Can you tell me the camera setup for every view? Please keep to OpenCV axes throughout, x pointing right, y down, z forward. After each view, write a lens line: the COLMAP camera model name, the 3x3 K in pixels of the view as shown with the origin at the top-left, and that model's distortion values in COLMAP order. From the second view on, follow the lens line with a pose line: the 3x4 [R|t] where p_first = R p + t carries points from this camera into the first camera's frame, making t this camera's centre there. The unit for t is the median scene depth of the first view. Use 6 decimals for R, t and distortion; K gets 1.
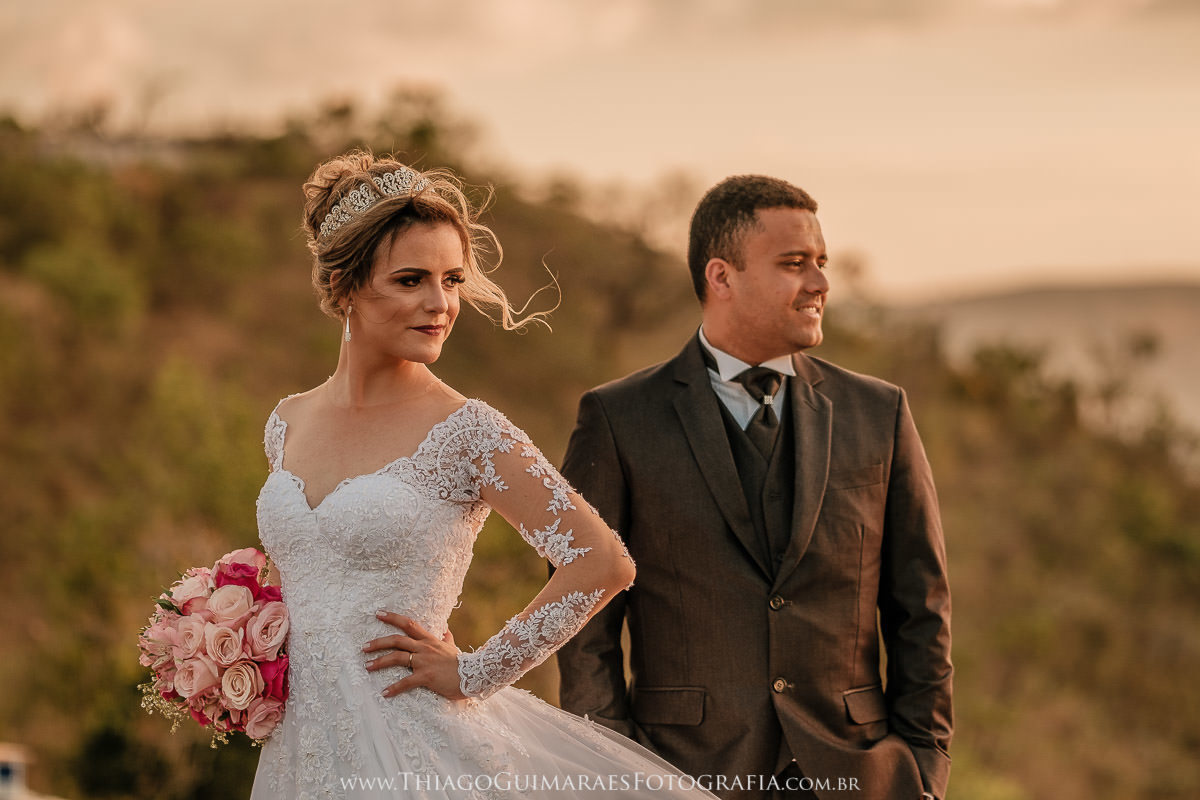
lens RADIAL K [[4672.0, 0, 595.6], [0, 4672.0, 398.6], [0, 0, 1]] dist [0.186098, 0.000000]
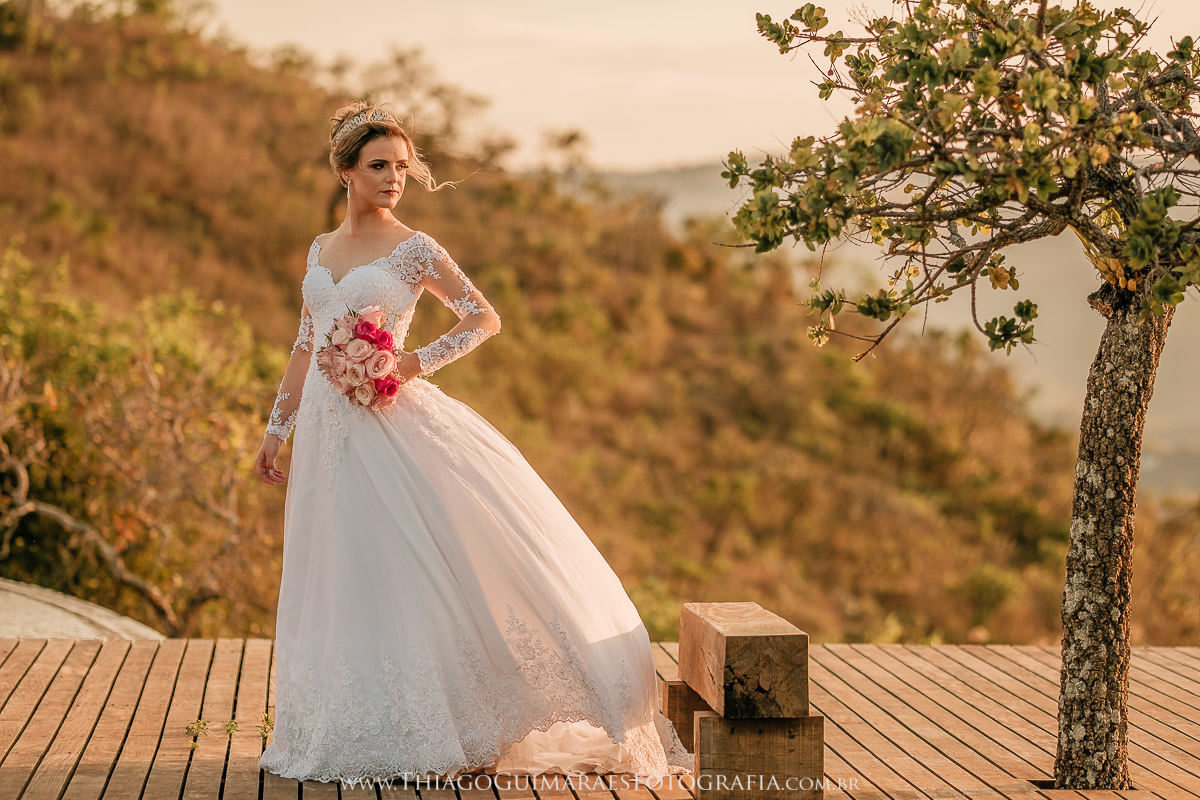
lens RADIAL K [[4672.0, 0, 599.8], [0, 4672.0, 399.9], [0, 0, 1]] dist [0.186098, 0.000000]
pose [[0.998014, 0.010969, 0.062032, -0.066311], [-0.012693, 0.999542, 0.027473, 0.015191], [-0.061702, -0.028206, 0.997696, -0.849528]]
